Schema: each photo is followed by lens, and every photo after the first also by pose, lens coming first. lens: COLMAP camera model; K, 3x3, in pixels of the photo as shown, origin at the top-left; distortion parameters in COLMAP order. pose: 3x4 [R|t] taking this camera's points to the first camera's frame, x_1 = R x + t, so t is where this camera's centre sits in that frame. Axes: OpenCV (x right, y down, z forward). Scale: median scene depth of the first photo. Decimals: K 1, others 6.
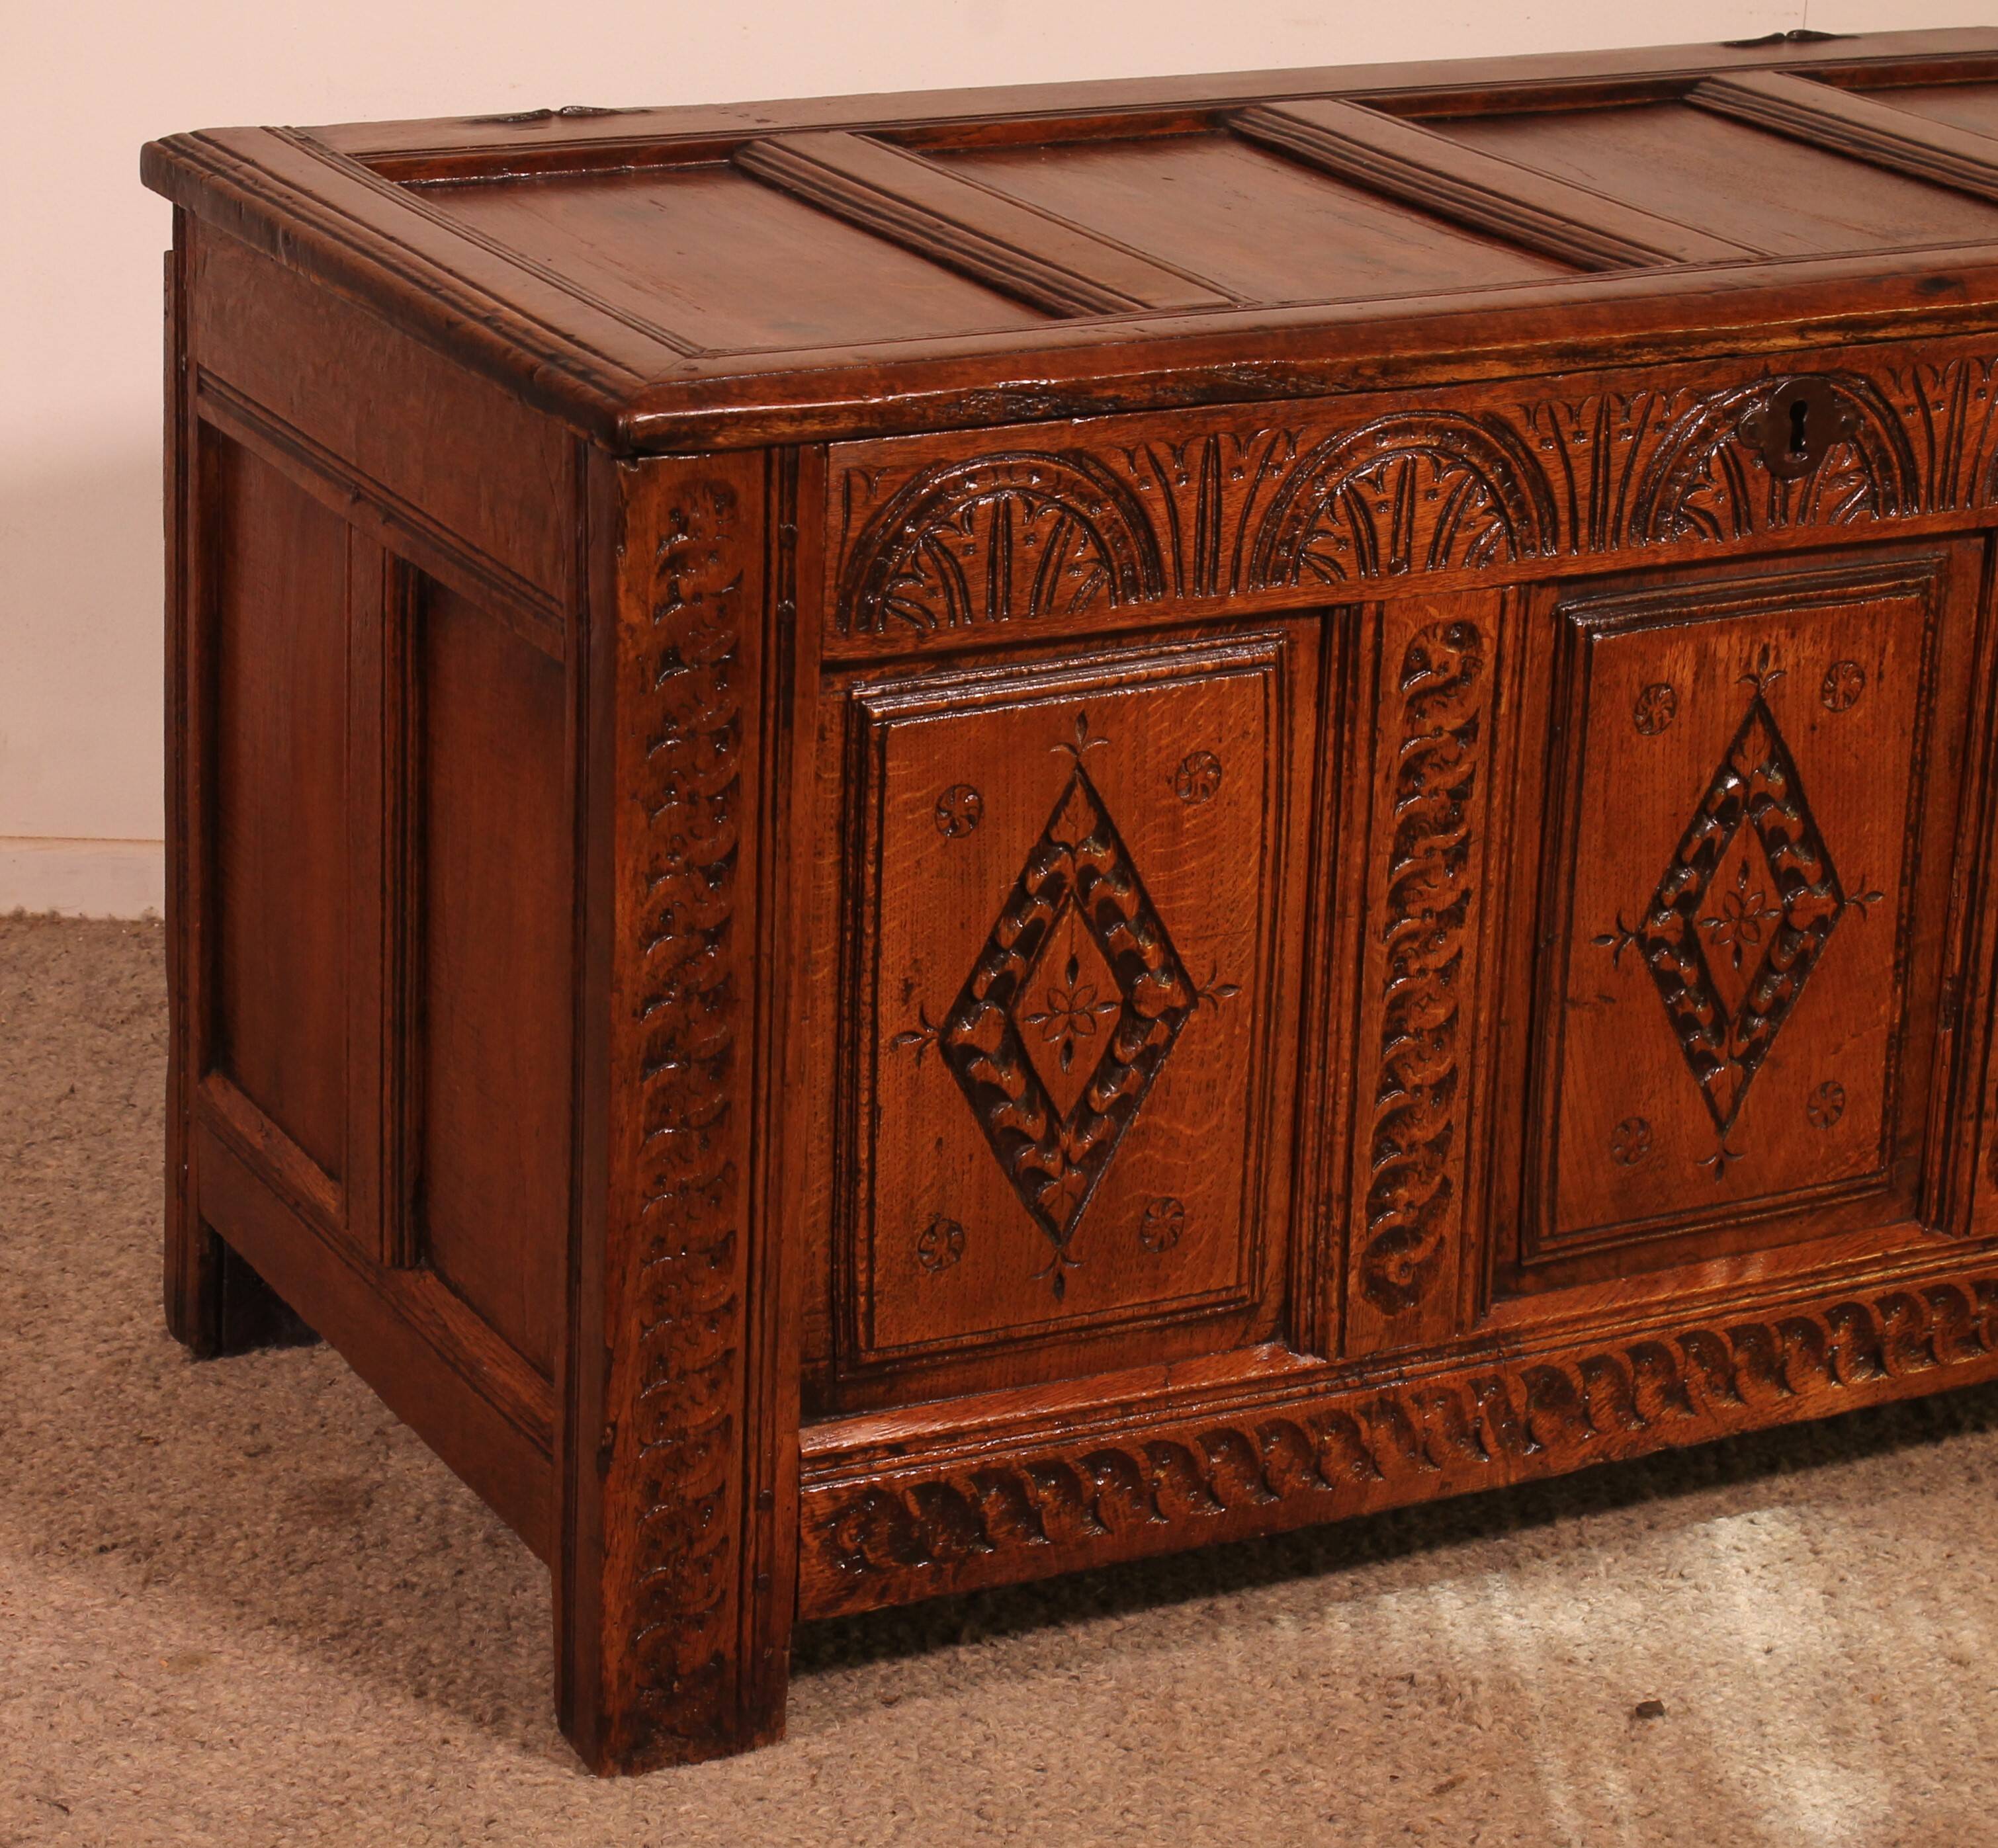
lens RADIAL K [[5389.2, 0, 901.6], [0, 5389.2, 797.8], [0, 0, 1]] dist [0.002325, 0.114594]
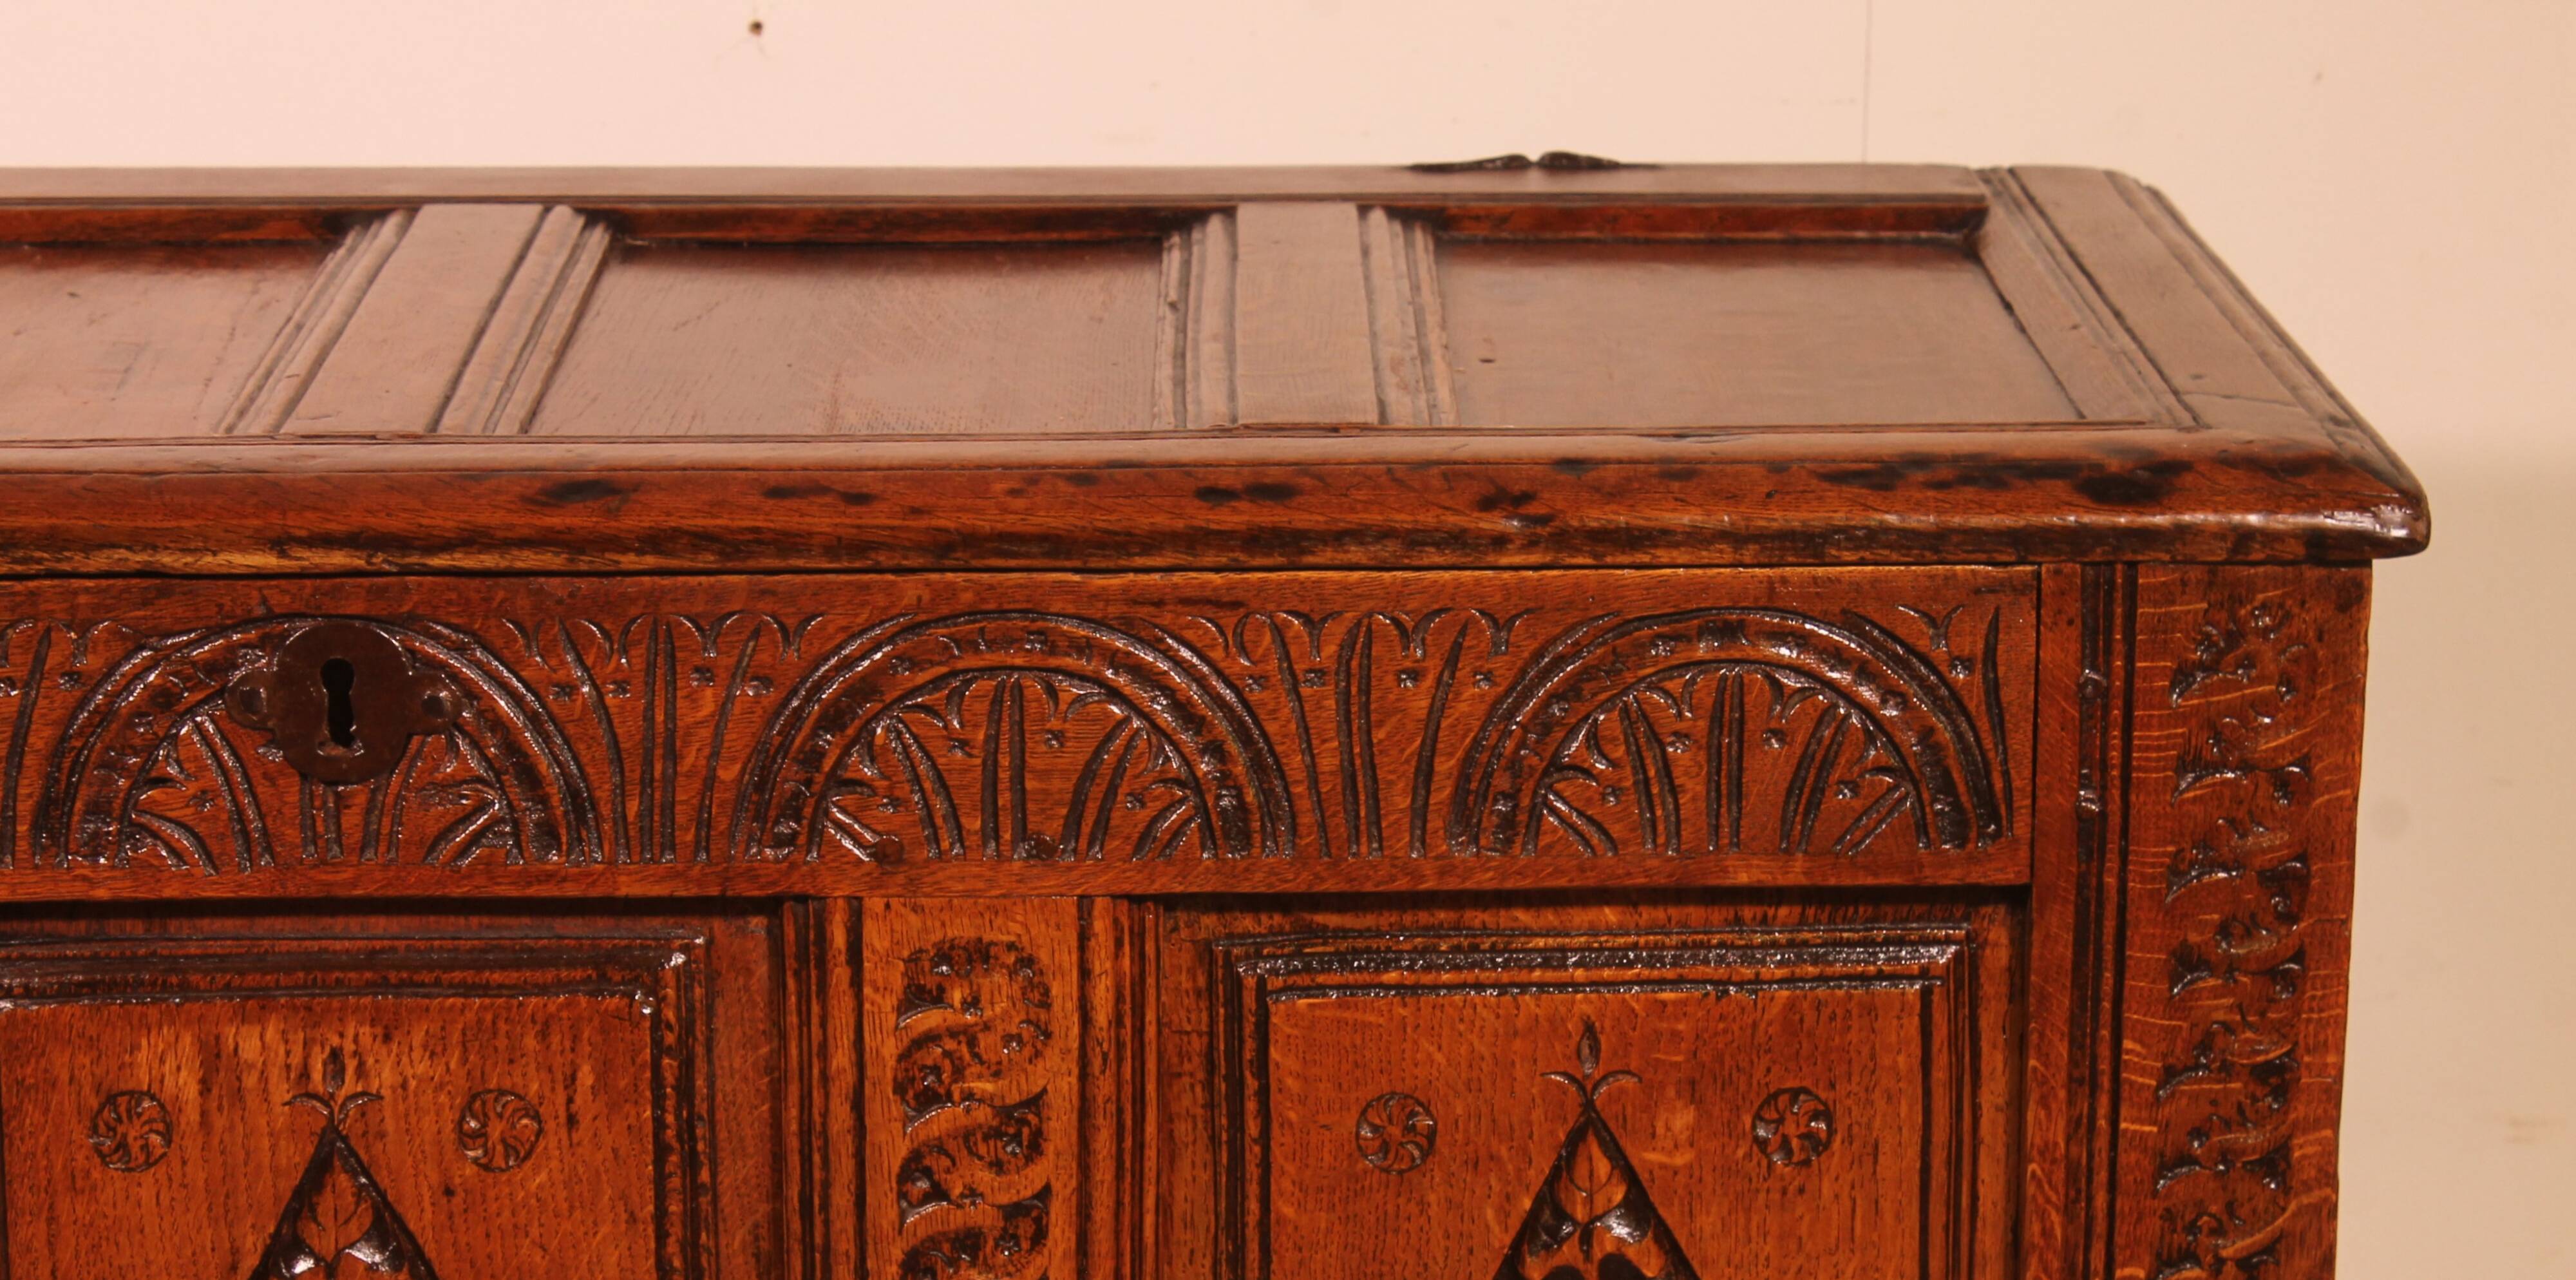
lens RADIAL K [[6647.4, 0, 1325.7], [0, 6647.4, 778.9], [0, 0, 1]] dist [0.068362, 0.266446]
pose [[0.894457, 0.076998, -0.440475, 0.601269], [-0.108059, 0.993087, -0.045834, -0.036455], [0.433901, 0.088594, 0.896594, 0.354840]]
